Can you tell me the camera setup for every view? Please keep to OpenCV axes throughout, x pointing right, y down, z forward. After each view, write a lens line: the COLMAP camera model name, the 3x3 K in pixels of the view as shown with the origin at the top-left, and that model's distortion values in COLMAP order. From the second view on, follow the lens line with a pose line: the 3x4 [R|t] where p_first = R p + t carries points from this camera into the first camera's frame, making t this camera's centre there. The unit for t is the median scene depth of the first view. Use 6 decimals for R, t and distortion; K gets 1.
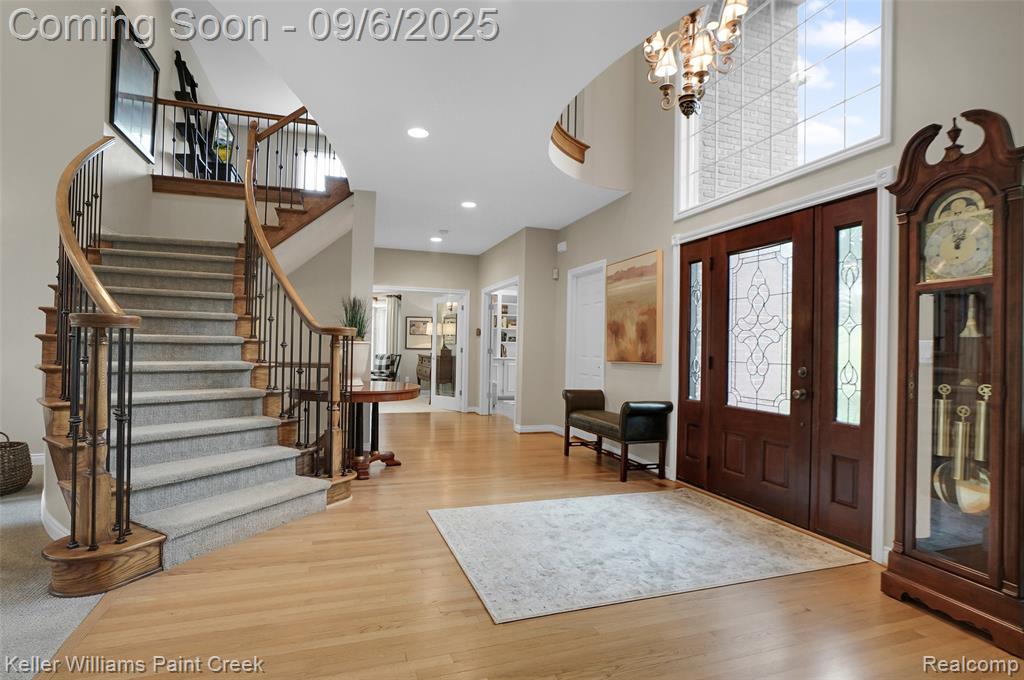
lens RADIAL K [[542.0, 0, 516.5], [0, 542.0, 342.1], [0, 0, 1]] dist [-0.035617, 0.017895]
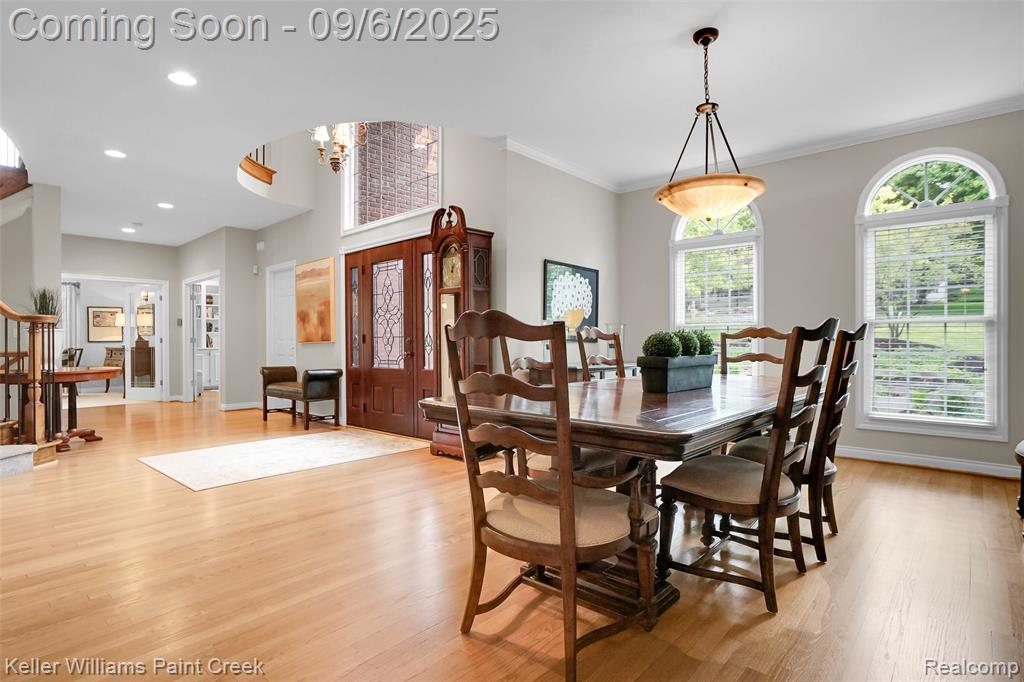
lens RADIAL K [[542.0, 0, 508.6], [0, 542.0, 342.2], [0, 0, 1]] dist [-0.035617, 0.017895]
pose [[0.888164, -0.026635, 0.458755, 0.031661], [0.018709, 0.999587, 0.021814, 0.018327], [-0.459146, -0.010791, 0.888295, -0.365056]]
